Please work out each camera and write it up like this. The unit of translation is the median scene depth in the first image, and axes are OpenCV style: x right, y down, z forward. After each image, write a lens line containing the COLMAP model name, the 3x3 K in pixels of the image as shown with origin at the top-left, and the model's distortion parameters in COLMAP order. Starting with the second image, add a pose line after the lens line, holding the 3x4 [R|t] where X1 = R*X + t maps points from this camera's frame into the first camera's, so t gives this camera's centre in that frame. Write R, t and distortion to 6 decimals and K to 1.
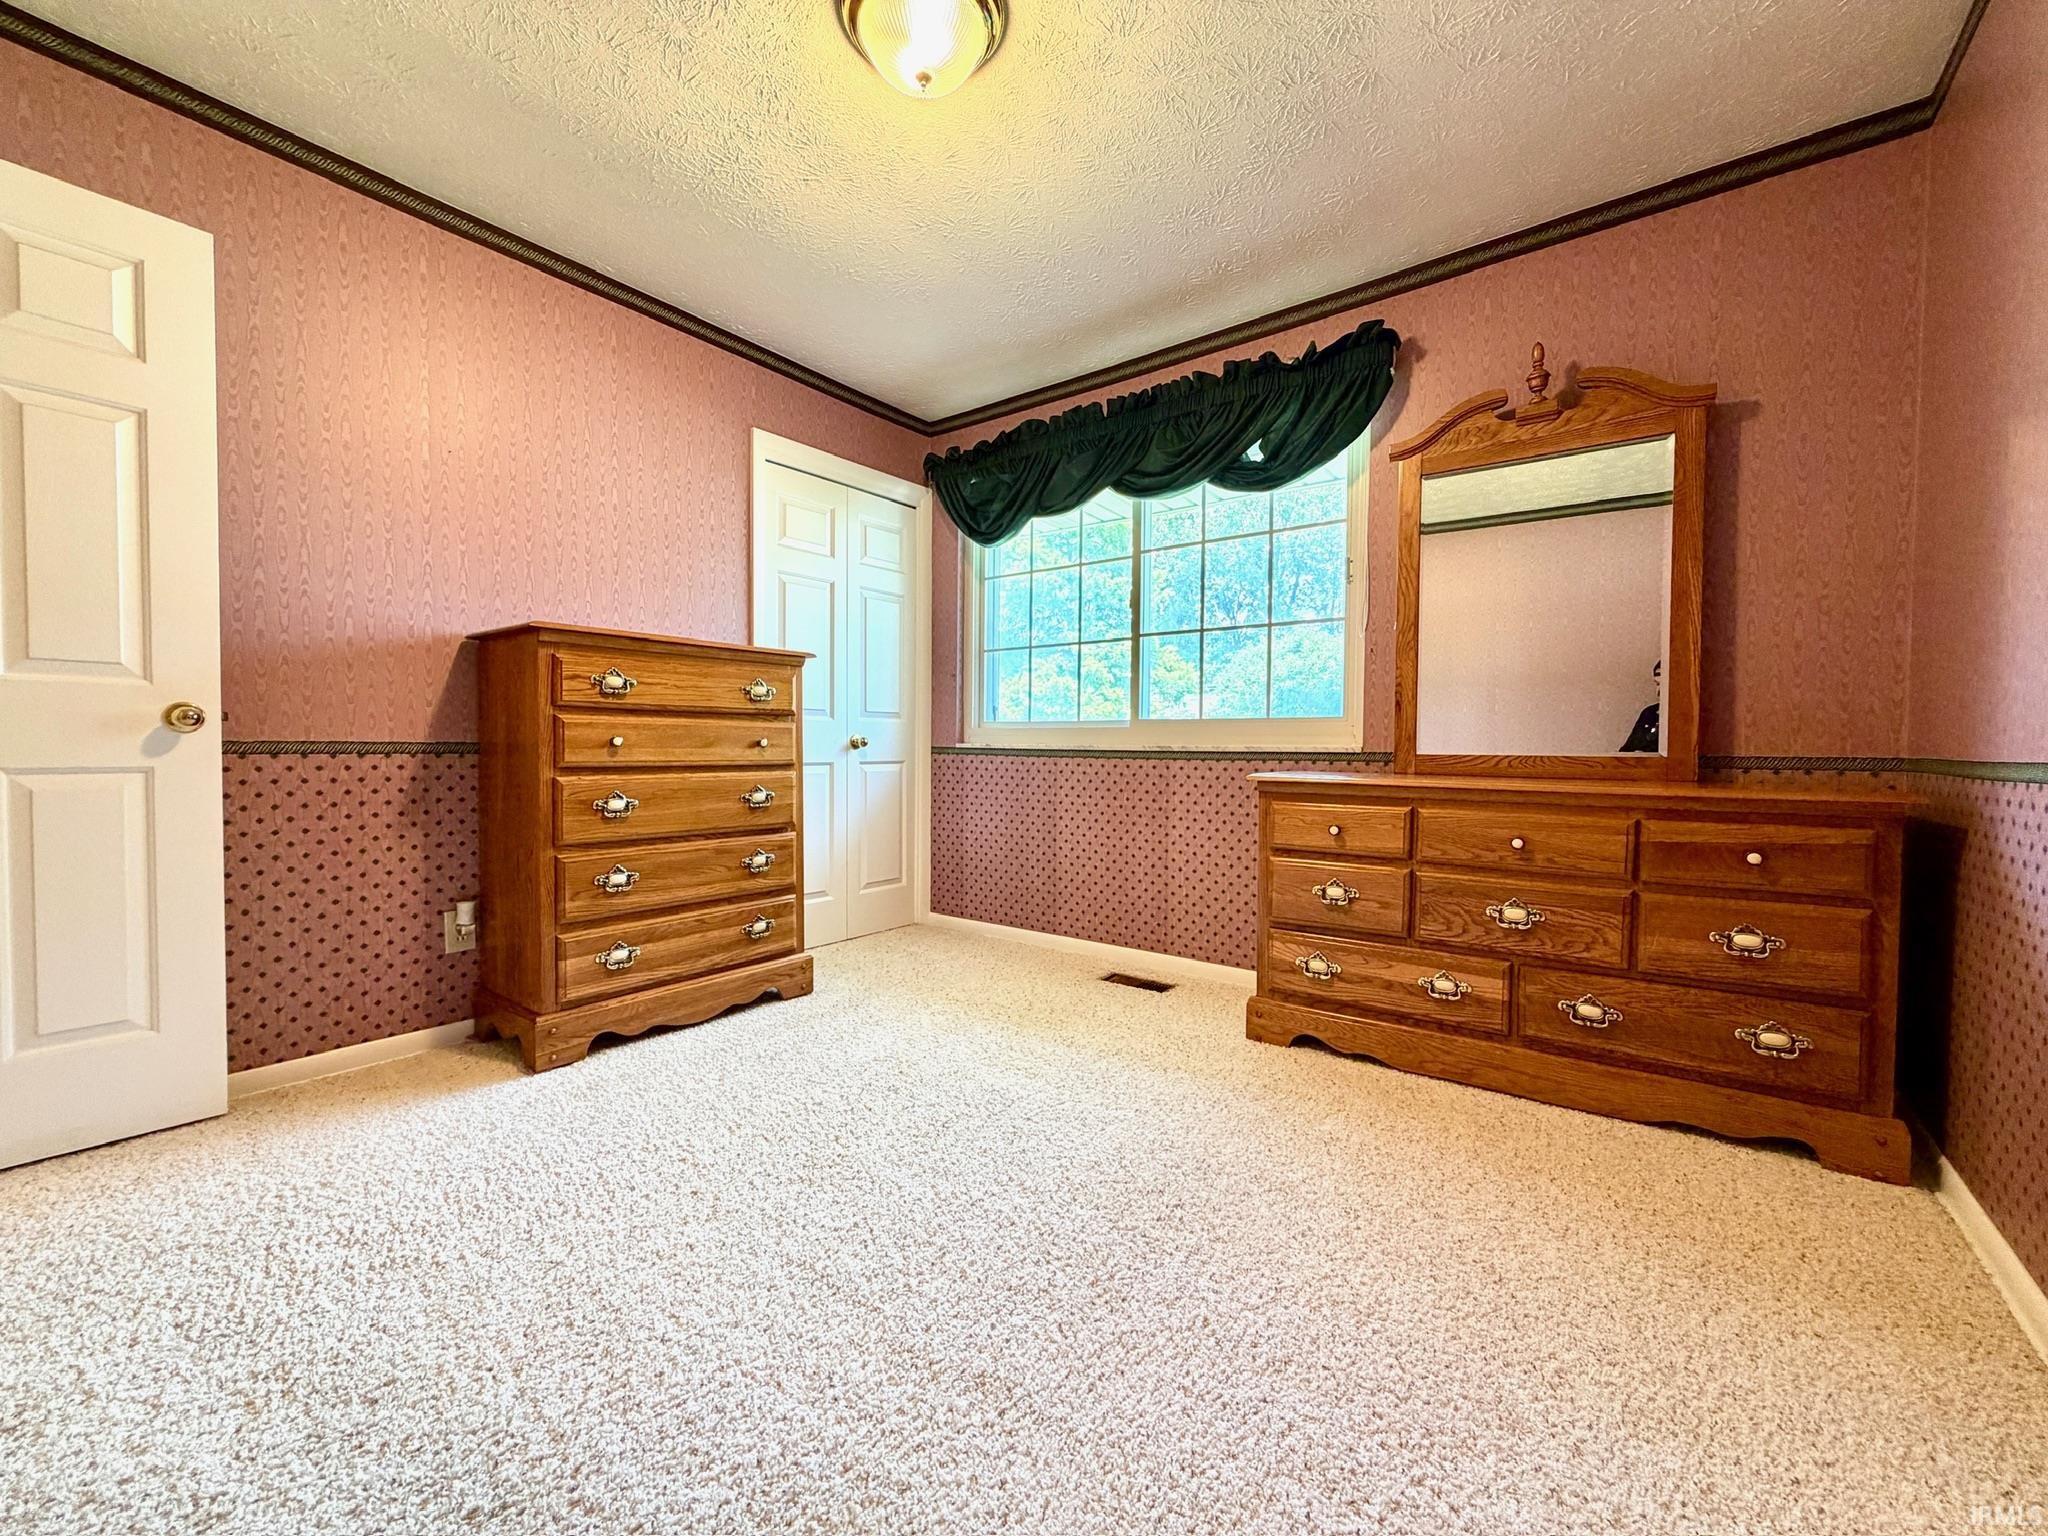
lens RADIAL K [[815.1, 0, 1019.7], [0, 815.1, 765.6], [0, 0, 1]] dist [-0.000176, 0.000070]
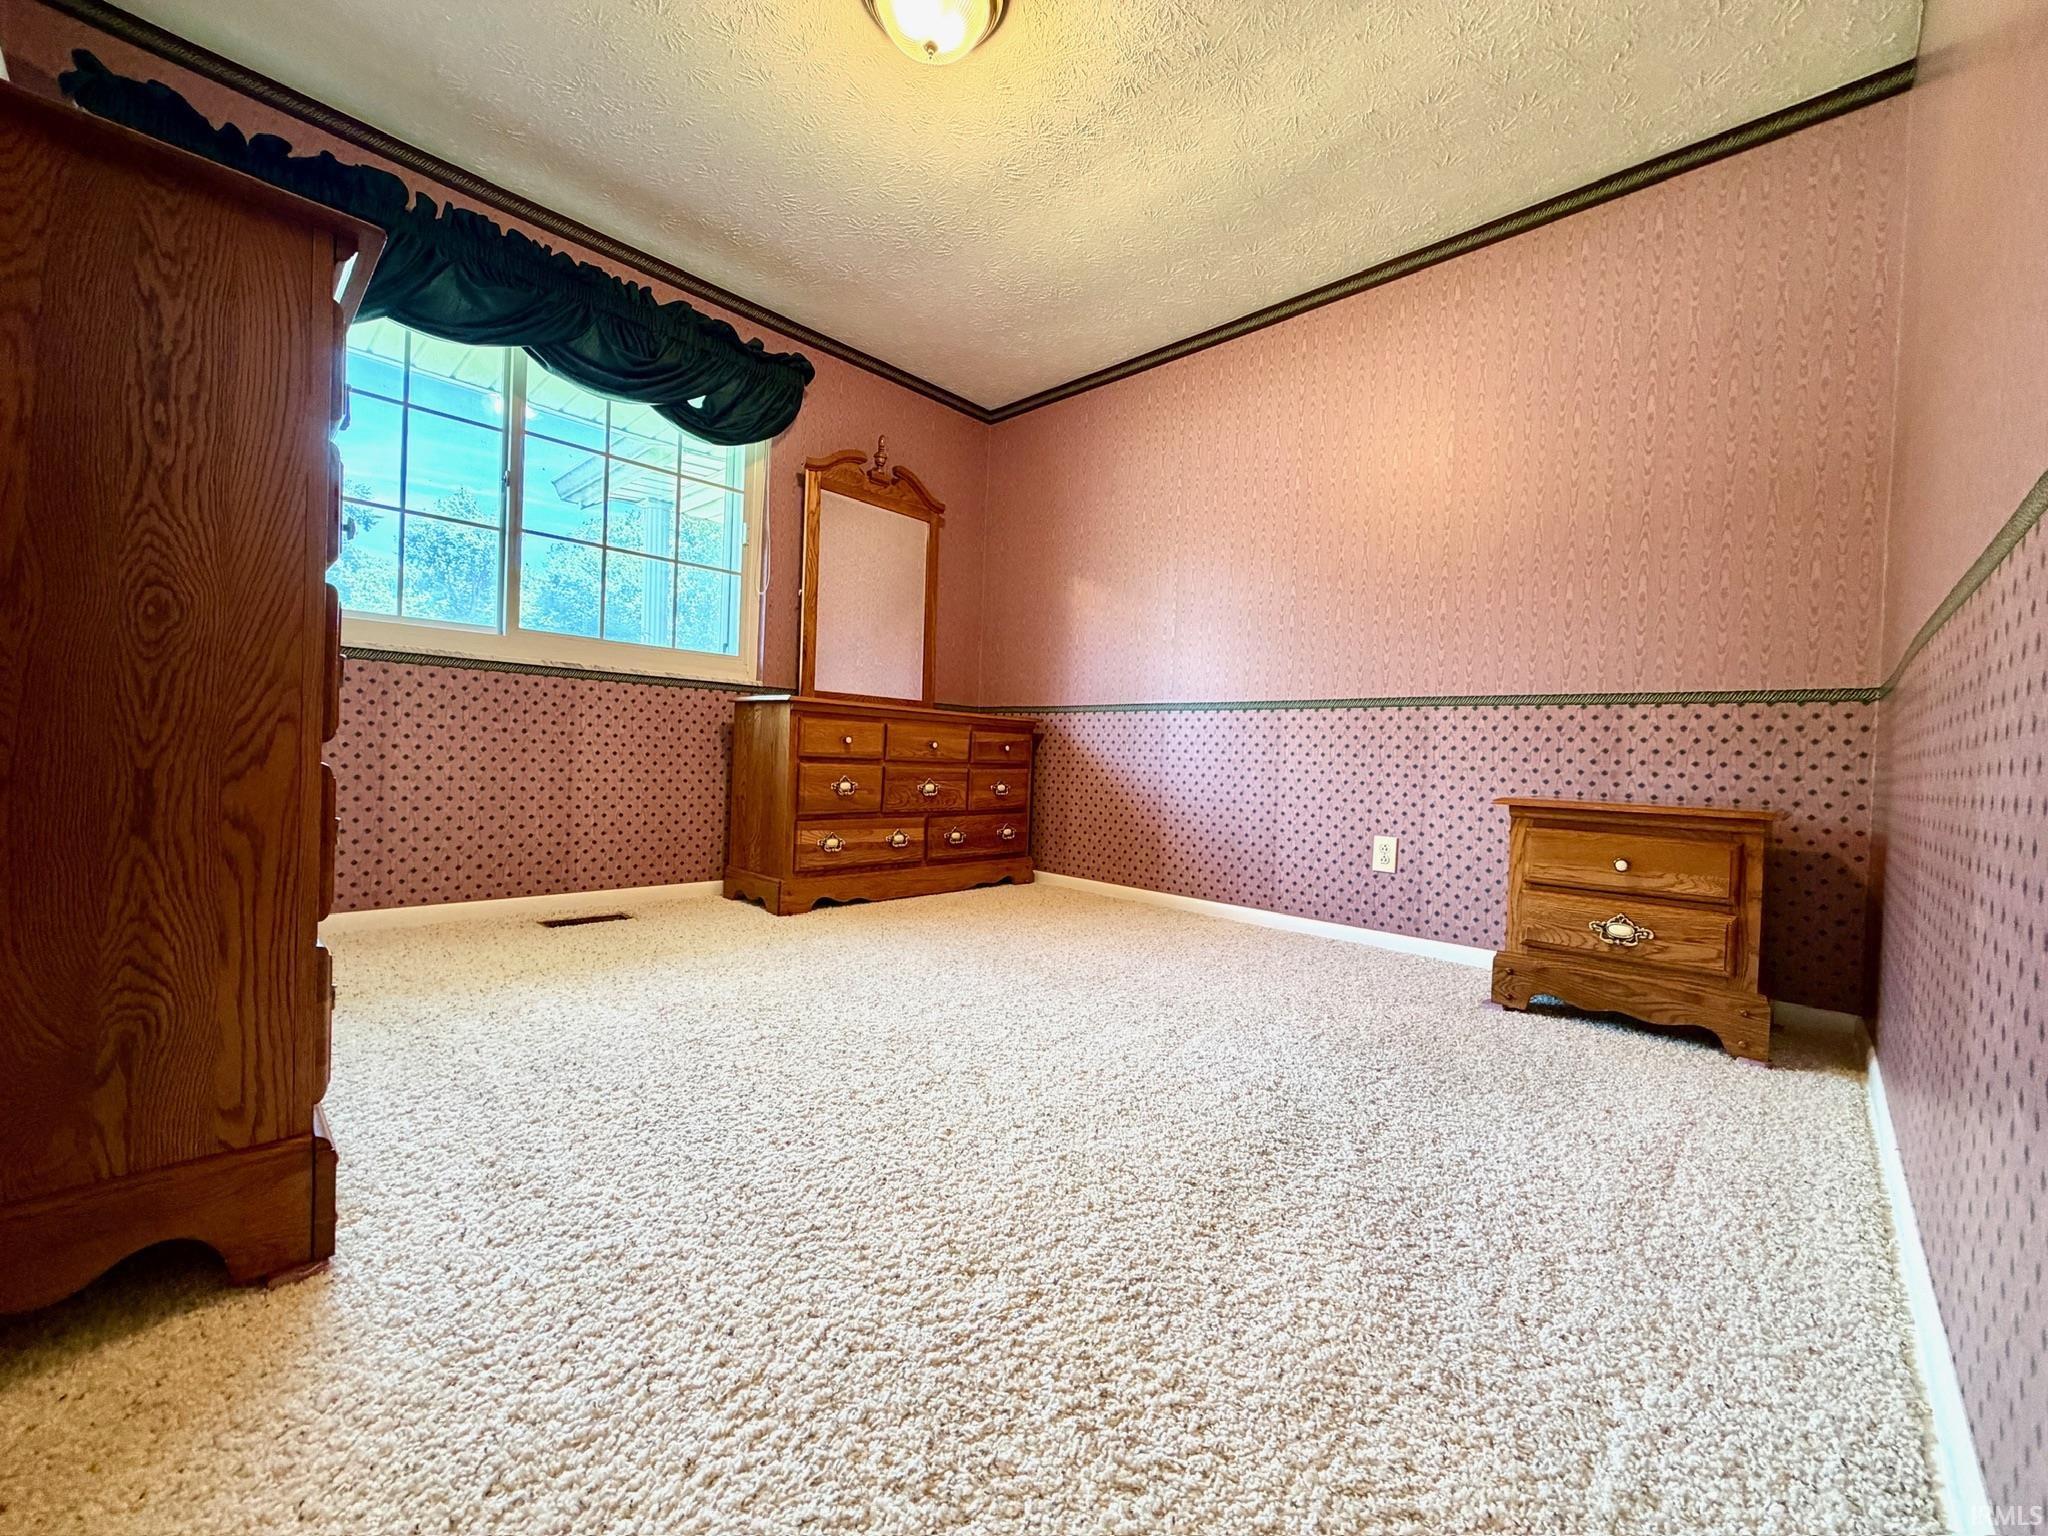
lens RADIAL K [[815.1, 0, 1019.7], [0, 815.1, 765.6], [0, 0, 1]] dist [-0.000176, 0.000070]
pose [[0.113607, -0.016875, 0.993382, -0.898394], [-0.013932, 0.999730, 0.018576, 0.088345], [-0.993428, -0.015950, 0.113342, 0.535238]]
